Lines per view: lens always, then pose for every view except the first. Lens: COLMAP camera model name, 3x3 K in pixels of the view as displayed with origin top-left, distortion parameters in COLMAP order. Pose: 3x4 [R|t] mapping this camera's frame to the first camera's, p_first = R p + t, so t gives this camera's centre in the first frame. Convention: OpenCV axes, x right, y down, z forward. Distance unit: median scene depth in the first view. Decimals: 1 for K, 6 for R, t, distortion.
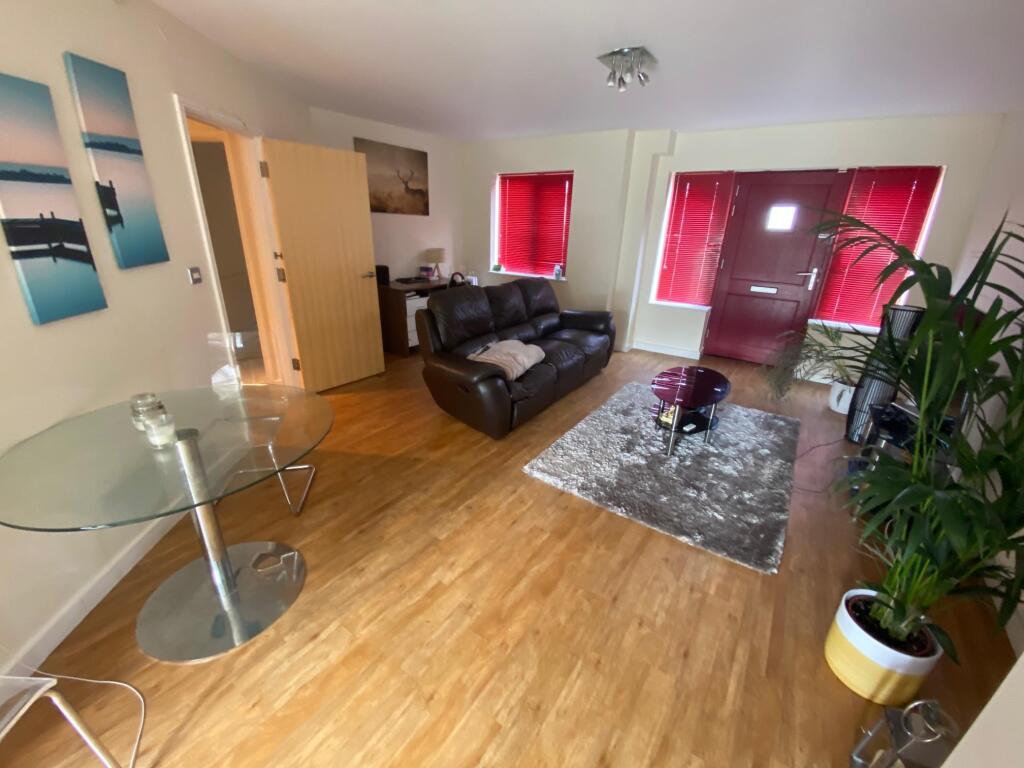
lens RADIAL K [[415.6, 0, 510.6], [0, 415.6, 379.1], [0, 0, 1]] dist [-0.000816, -0.000357]
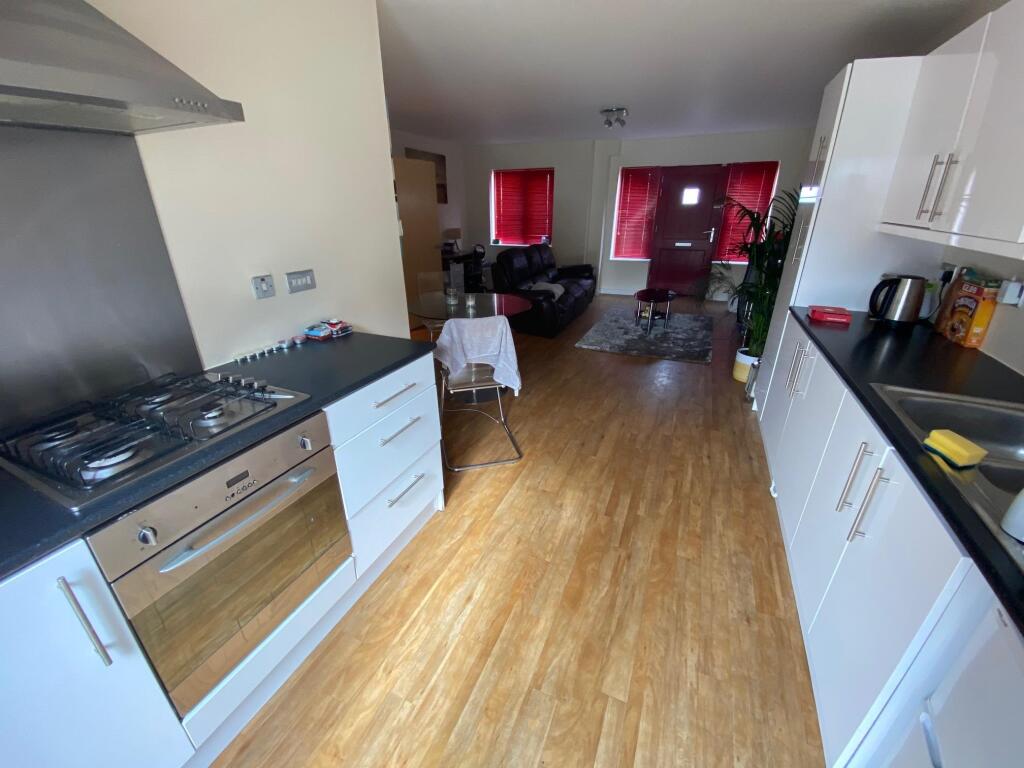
lens RADIAL K [[415.6, 0, 508.8], [0, 415.6, 382.9], [0, 0, 1]] dist [-0.000816, -0.000357]
pose [[0.981380, -0.106930, 0.159561, -0.332216], [0.100234, 0.993734, 0.049462, 0.157266], [-0.163850, -0.032548, 0.985948, -0.432072]]
